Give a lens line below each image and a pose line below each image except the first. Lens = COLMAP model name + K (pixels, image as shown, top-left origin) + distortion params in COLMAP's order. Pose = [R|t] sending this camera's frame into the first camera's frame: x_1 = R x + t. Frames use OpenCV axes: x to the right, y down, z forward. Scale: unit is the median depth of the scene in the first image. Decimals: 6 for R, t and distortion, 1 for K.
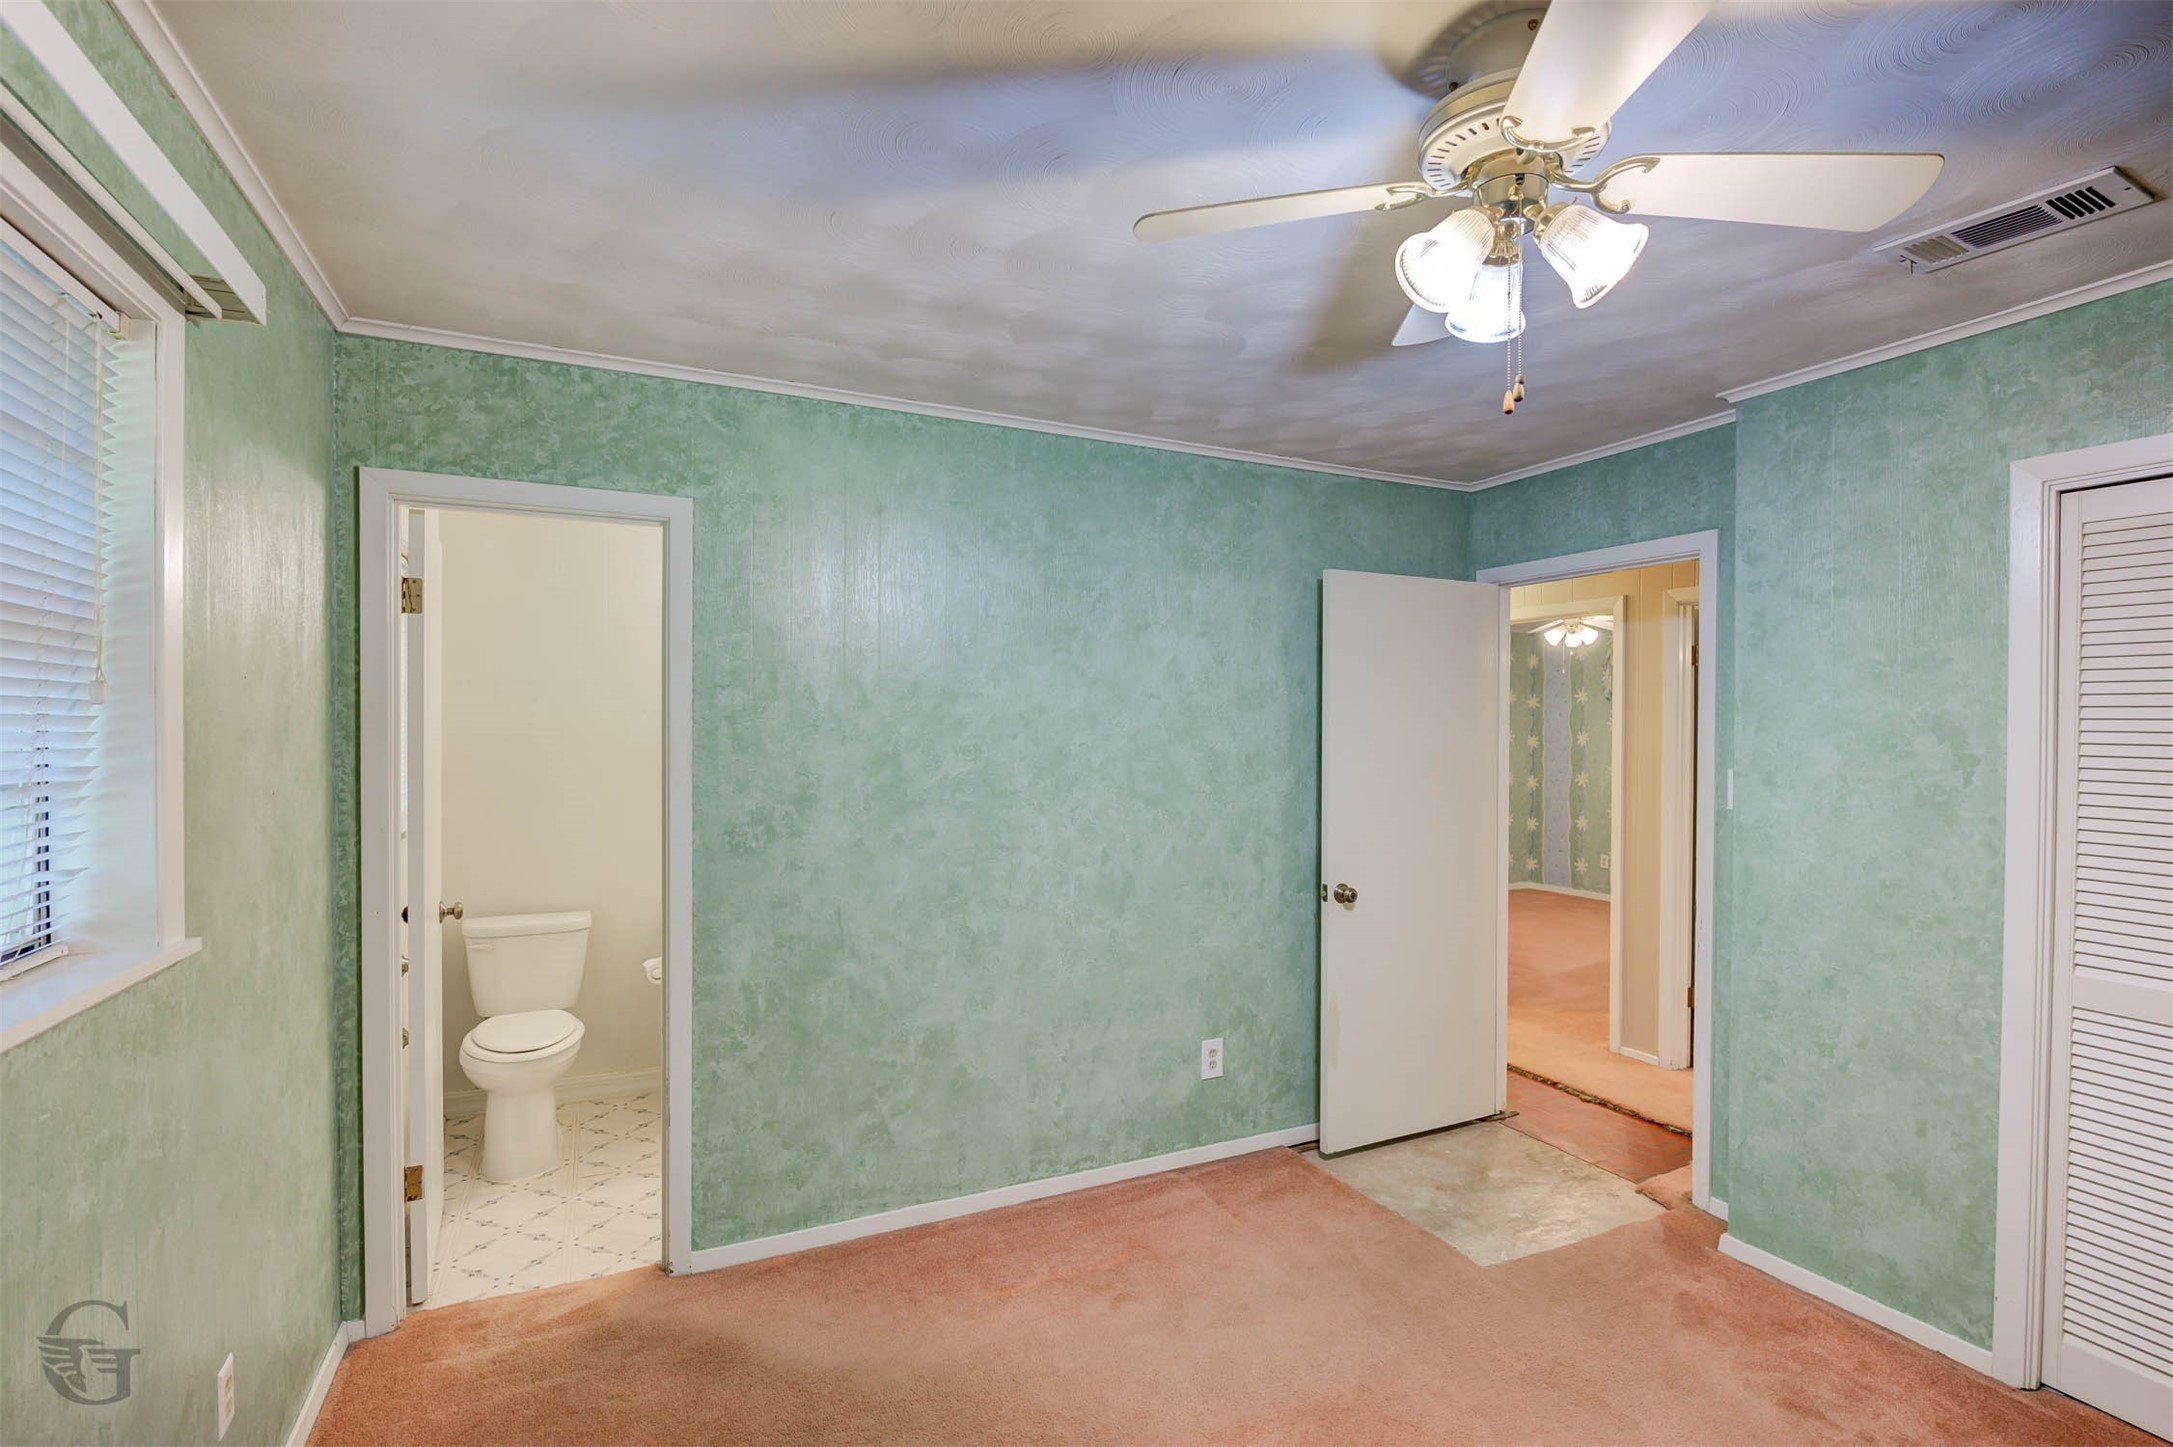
lens RADIAL K [[1003.7, 0, 1091.4], [0, 1003.7, 722.0], [0, 0, 1]] dist [-0.003707, -0.000509]
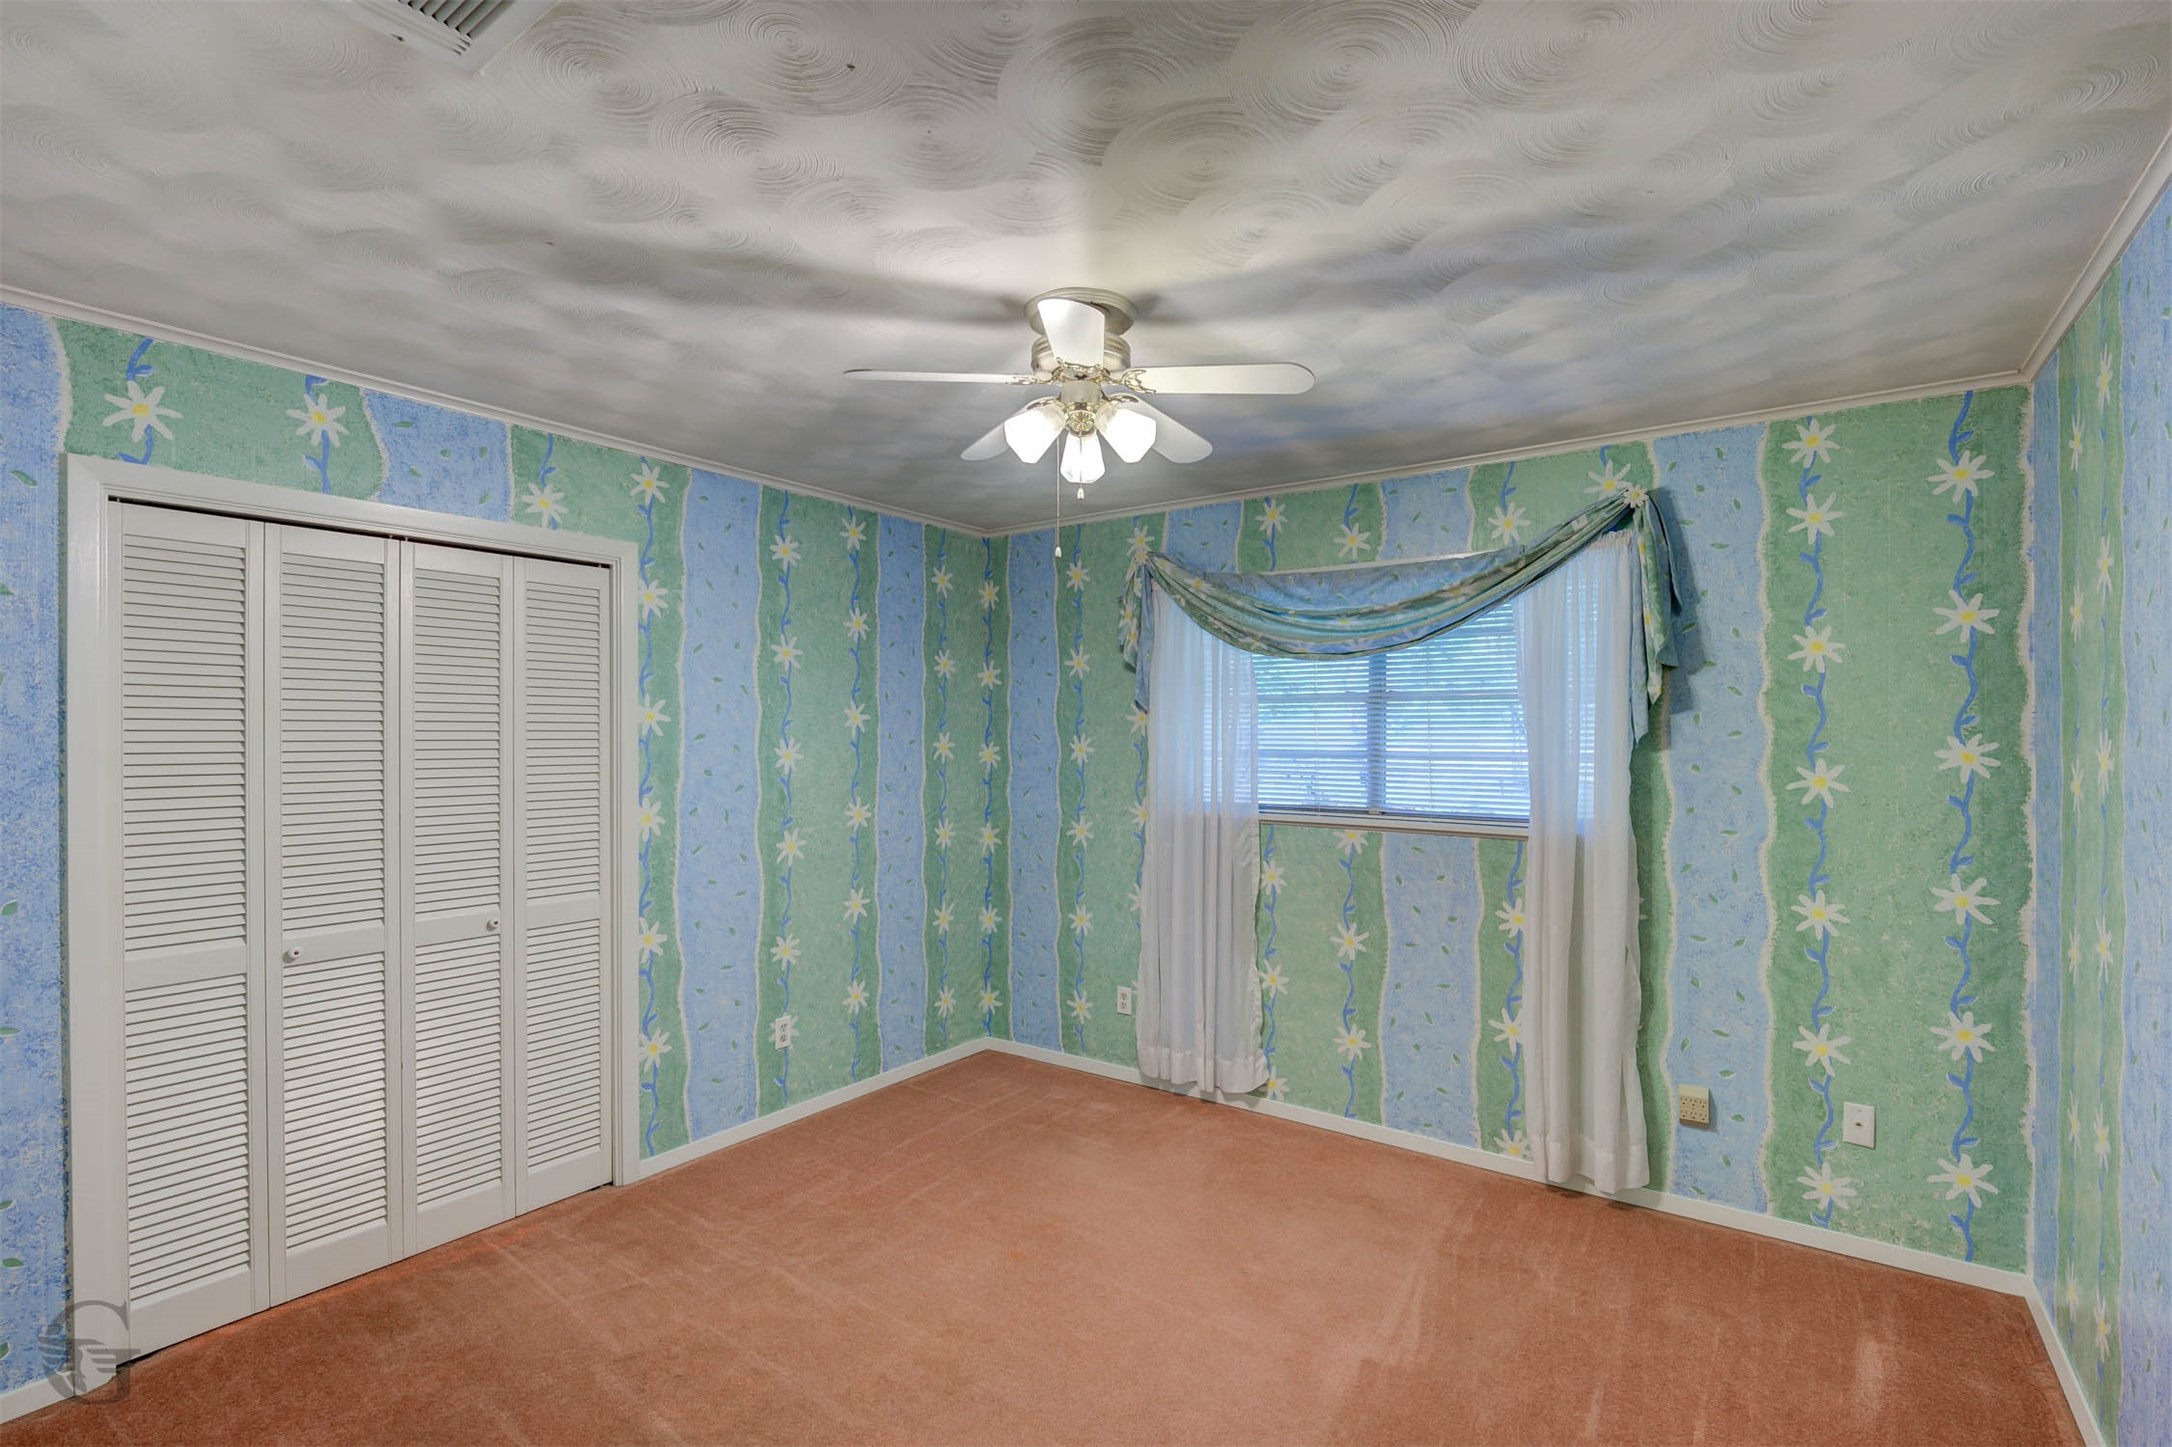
lens RADIAL K [[1003.2, 0, 1071.9], [0, 1003.2, 730.5], [0, 0, 1]] dist [-0.003707, -0.000509]
pose [[0.886235, -0.008665, 0.463154, 0.241553], [0.008303, 0.999962, 0.002821, 0.005812], [-0.463161, 0.001346, 0.886273, 0.529828]]
